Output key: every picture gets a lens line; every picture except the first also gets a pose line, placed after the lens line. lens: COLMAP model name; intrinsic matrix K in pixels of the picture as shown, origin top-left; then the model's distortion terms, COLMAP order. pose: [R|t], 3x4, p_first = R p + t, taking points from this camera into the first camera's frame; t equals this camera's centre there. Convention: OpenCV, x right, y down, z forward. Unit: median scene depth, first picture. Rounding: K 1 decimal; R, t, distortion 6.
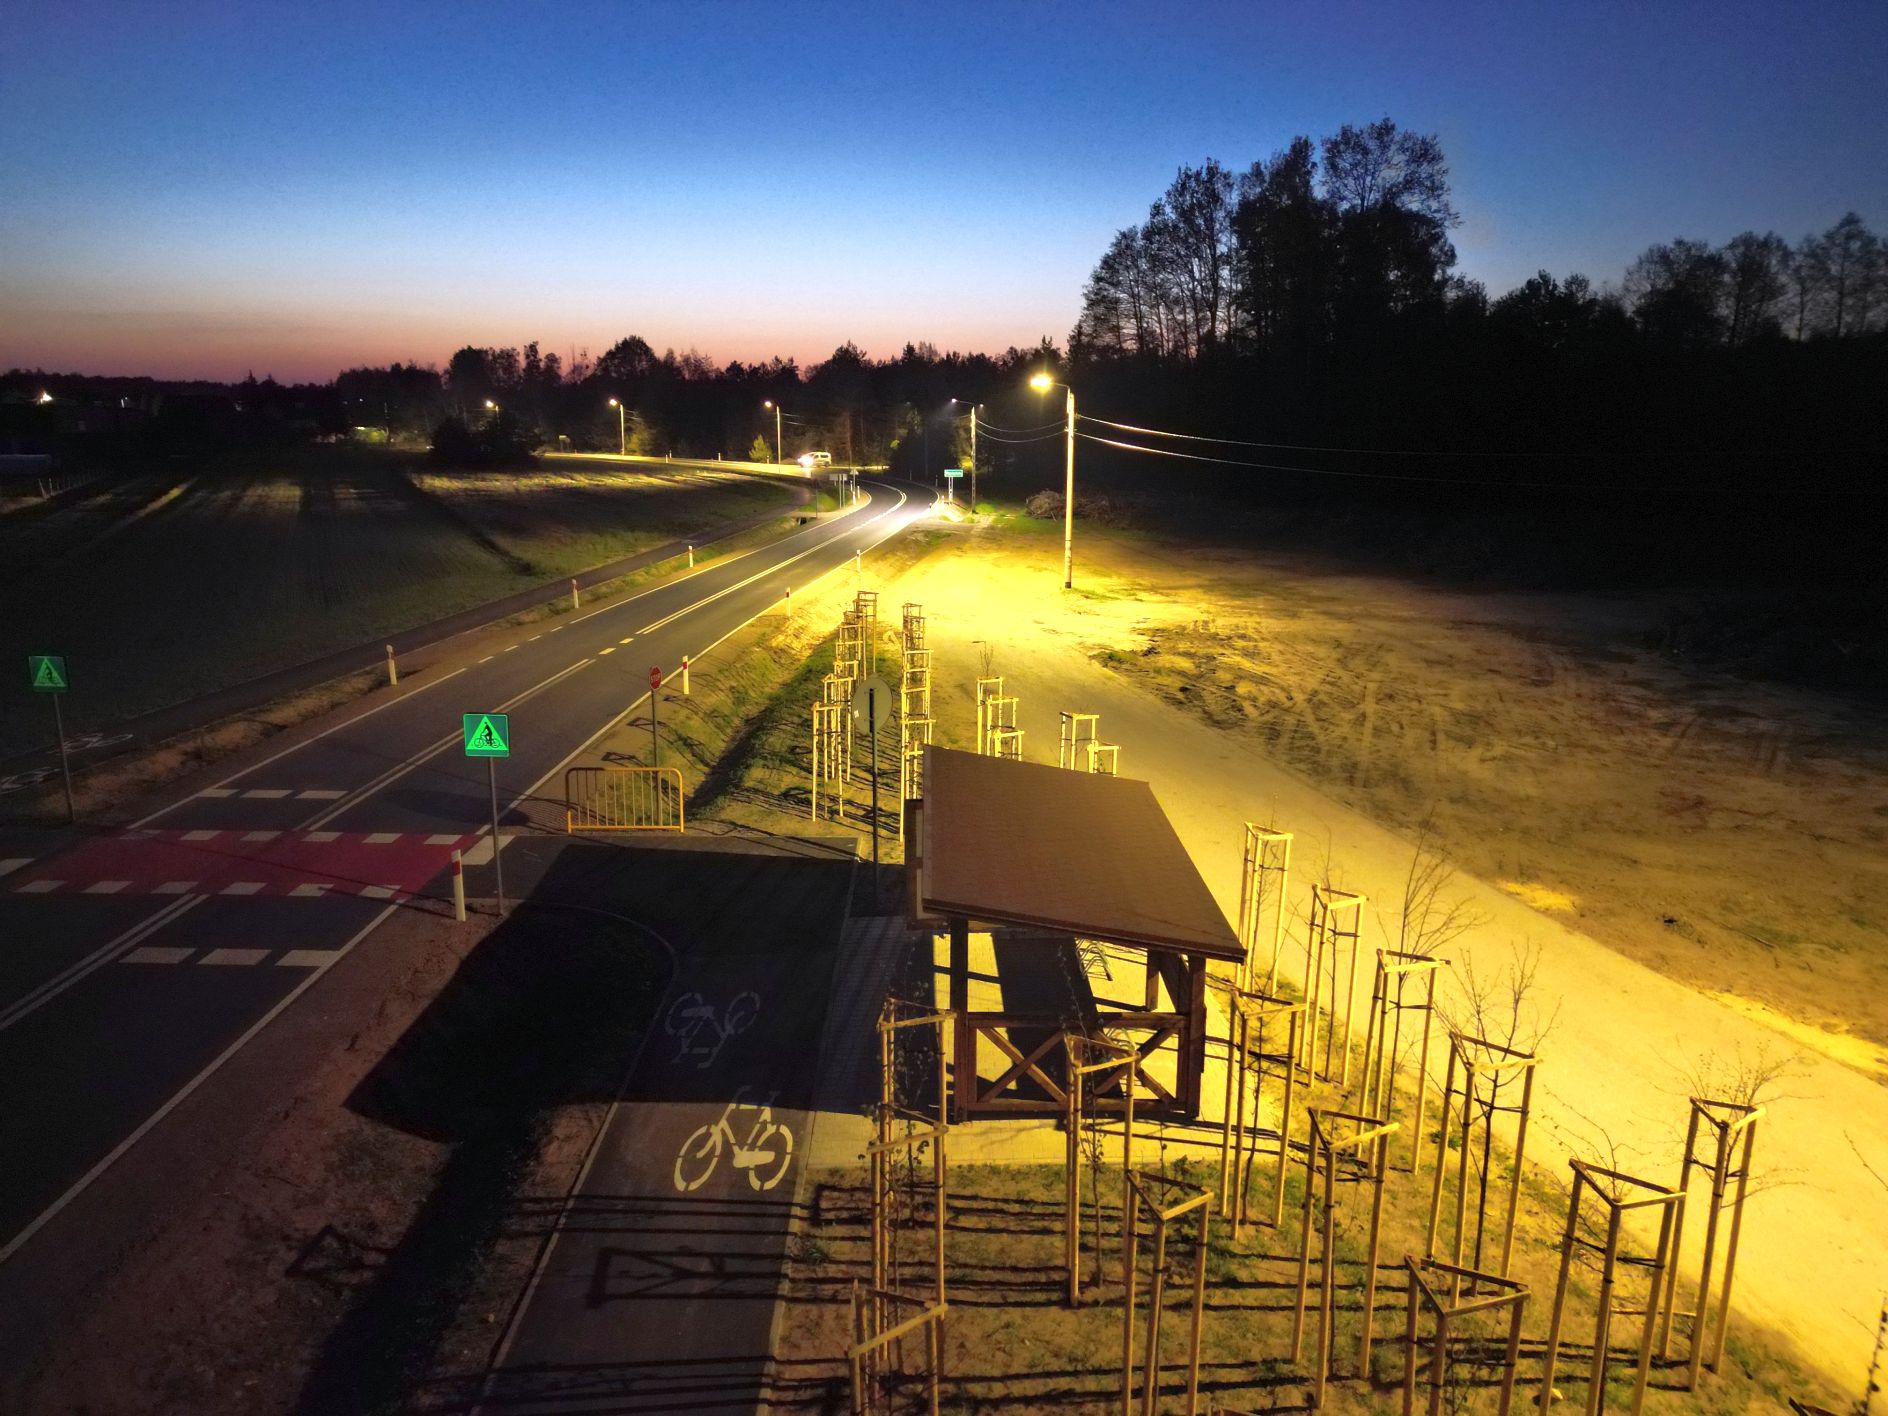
lens RADIAL K [[1286.4, 0, 944.0], [0, 1286.4, 708.0], [0, 0, 1]] dist [0.067642, -0.002608]
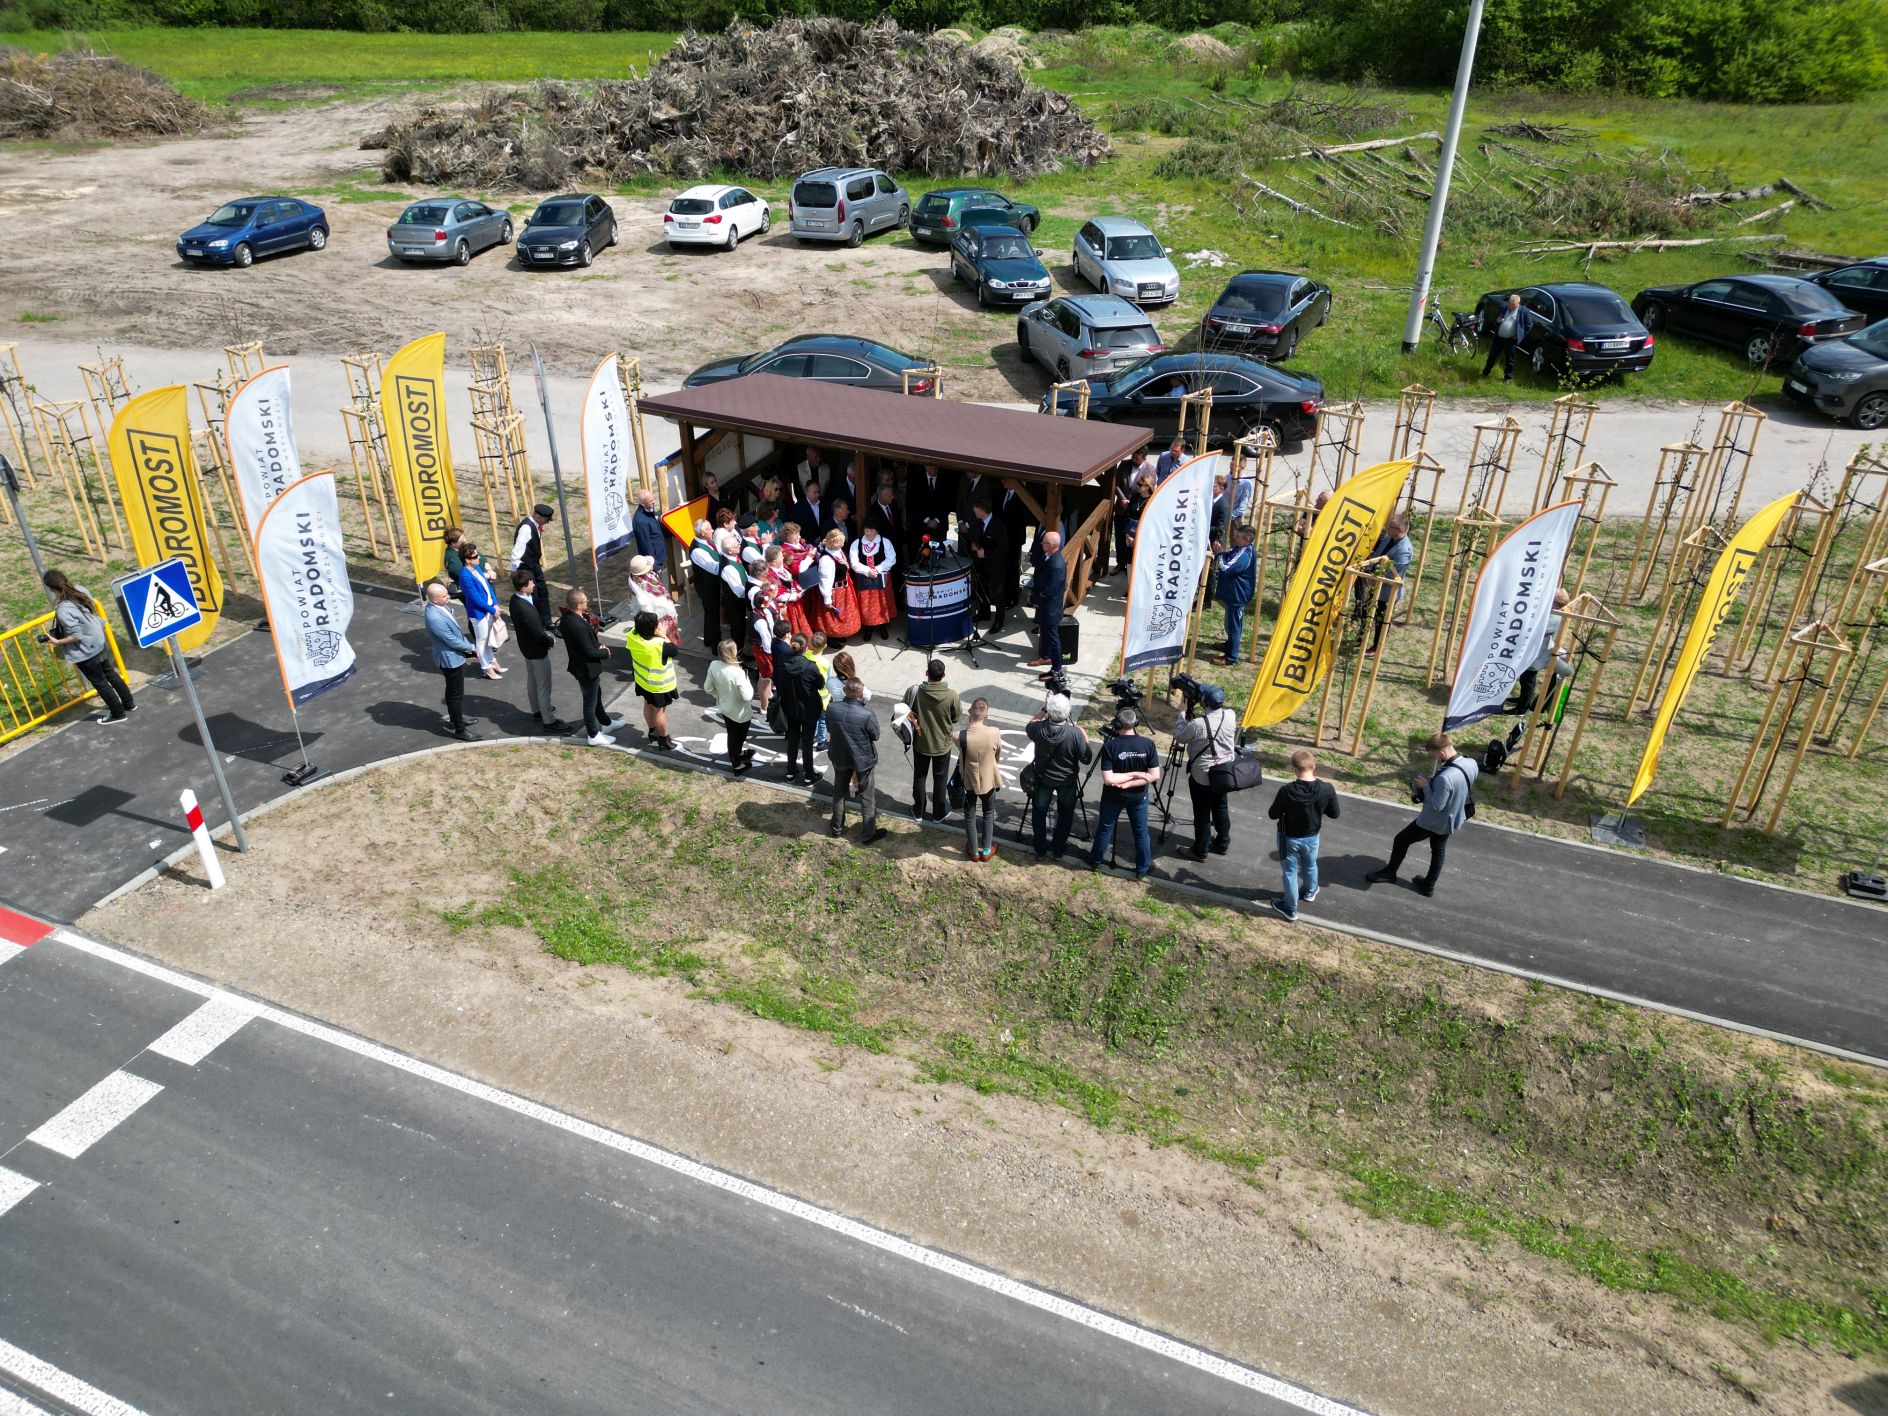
lens RADIAL K [[1286.4, 0, 944.0], [0, 1286.4, 708.0], [0, 0, 1]] dist [0.067642, -0.002608]
pose [[0.389910, -0.485094, 0.782722, -0.668078], [0.194694, 0.874209, 0.444808, -0.130144], [-0.900036, -0.021044, 0.435308, 0.370069]]
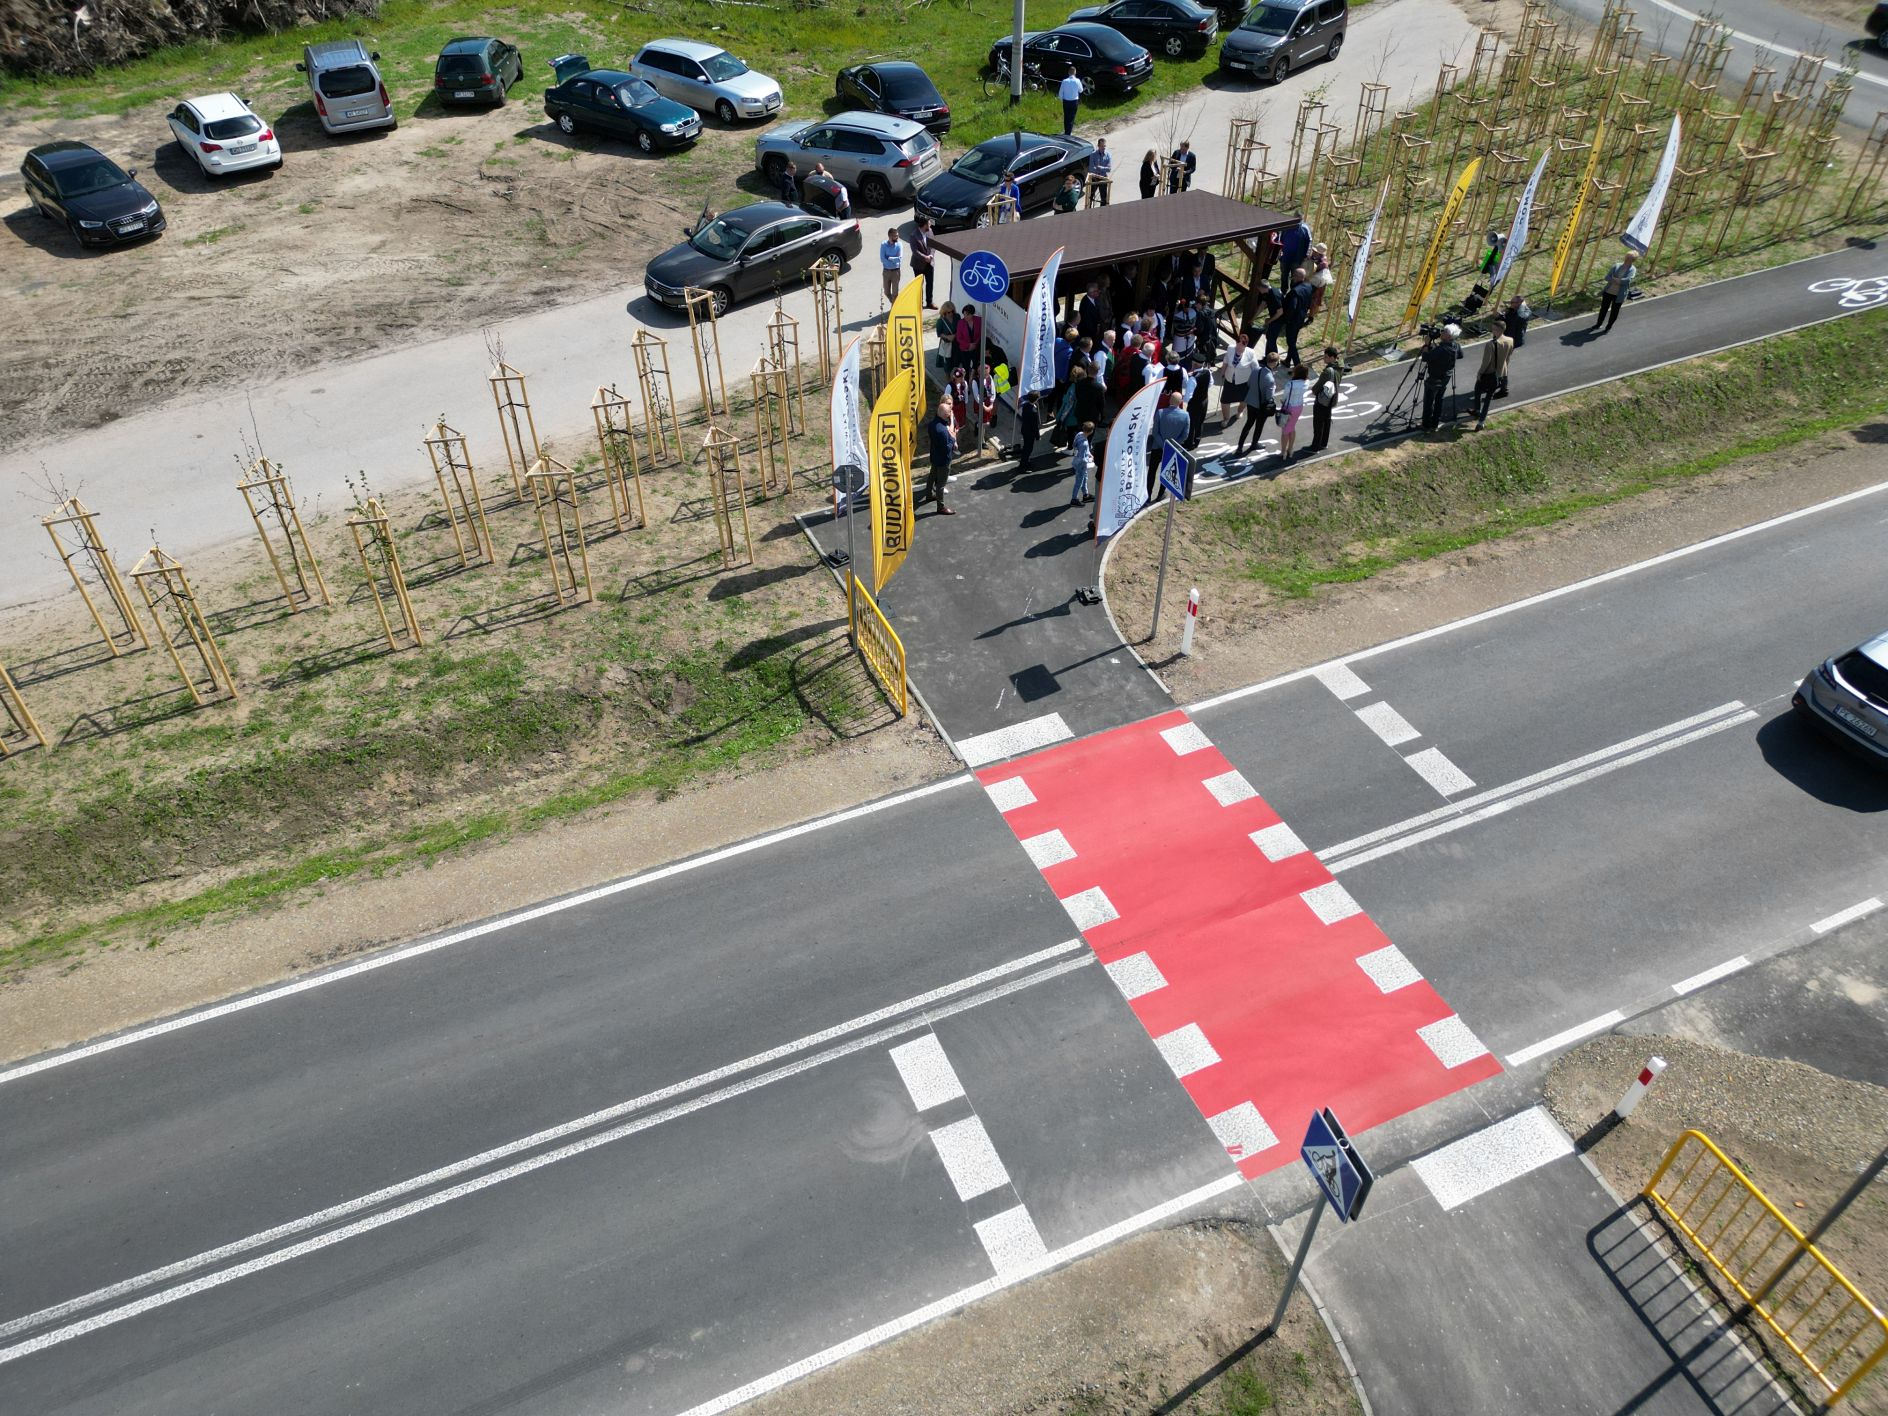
lens RADIAL K [[1286.4, 0, 944.0], [0, 1286.4, 708.0], [0, 0, 1]] dist [0.067642, -0.002608]
pose [[-0.399232, -0.602782, 0.690845, -0.924904], [0.205800, 0.675355, 0.708196, -0.483255], [-0.893454, 0.424911, -0.145571, 1.247829]]
